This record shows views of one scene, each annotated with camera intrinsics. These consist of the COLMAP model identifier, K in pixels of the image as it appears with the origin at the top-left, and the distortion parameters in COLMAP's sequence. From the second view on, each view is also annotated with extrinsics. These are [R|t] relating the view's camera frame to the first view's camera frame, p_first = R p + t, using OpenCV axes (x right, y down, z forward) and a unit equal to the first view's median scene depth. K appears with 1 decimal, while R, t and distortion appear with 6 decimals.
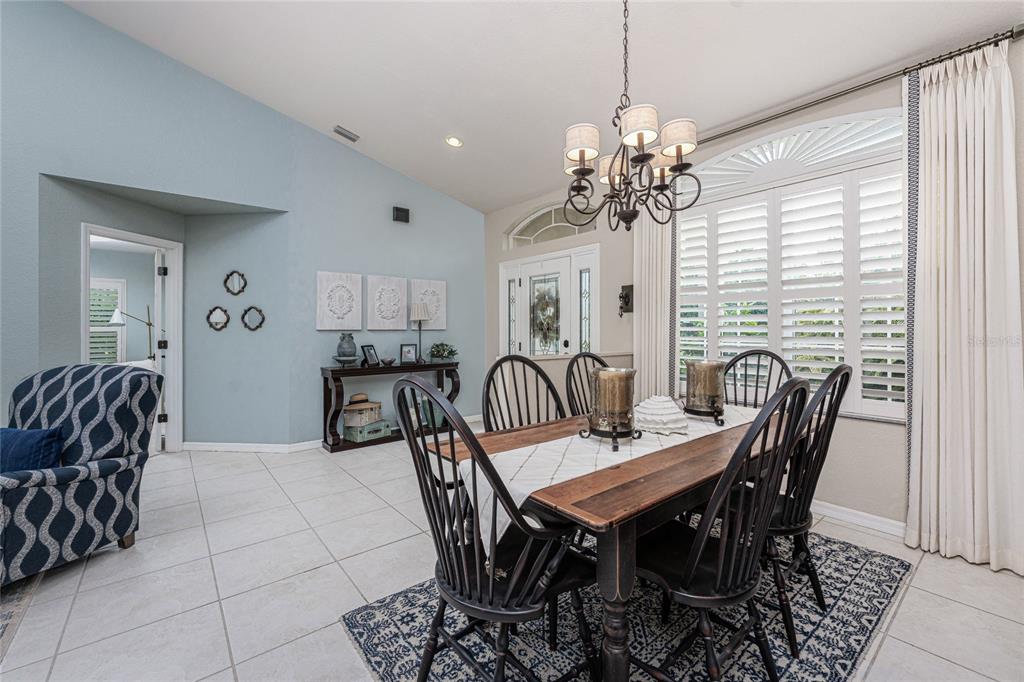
lens RADIAL K [[440.6, 0, 519.1], [0, 440.6, 329.6], [0, 0, 1]] dist [-0.001327, -0.000177]
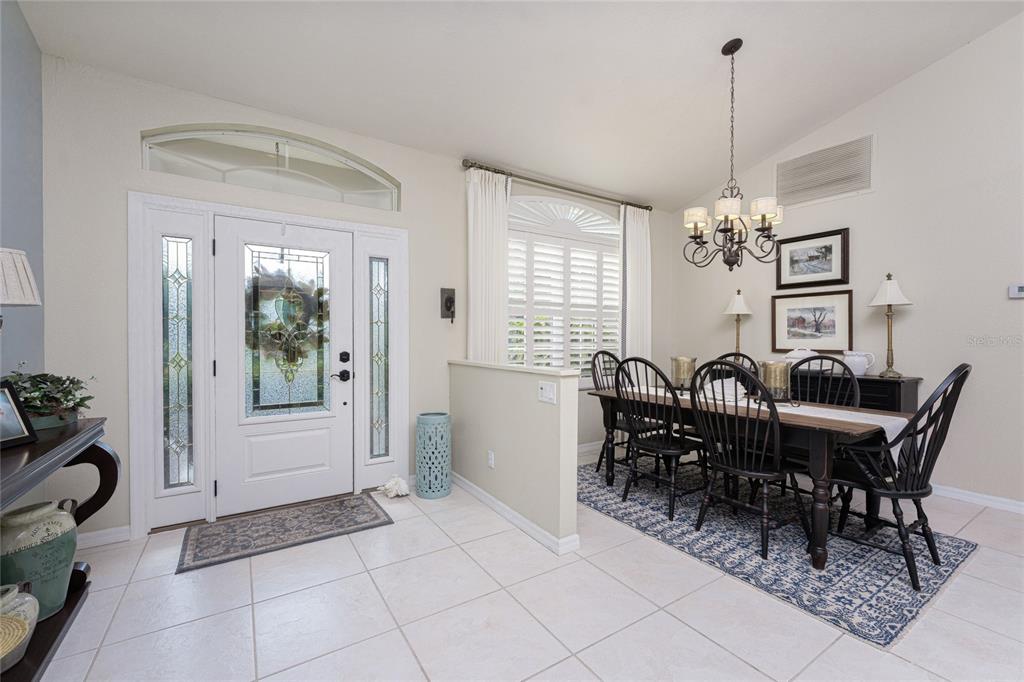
lens RADIAL K [[424.8, 0, 516.3], [0, 424.8, 338.6], [0, 0, 1]] dist [-0.000993, -0.000179]
pose [[0.110382, -0.003574, 0.993883, -0.731975], [0.000287, 0.999994, 0.003565, 0.001159], [-0.993889, -0.000109, 0.110382, 0.892707]]
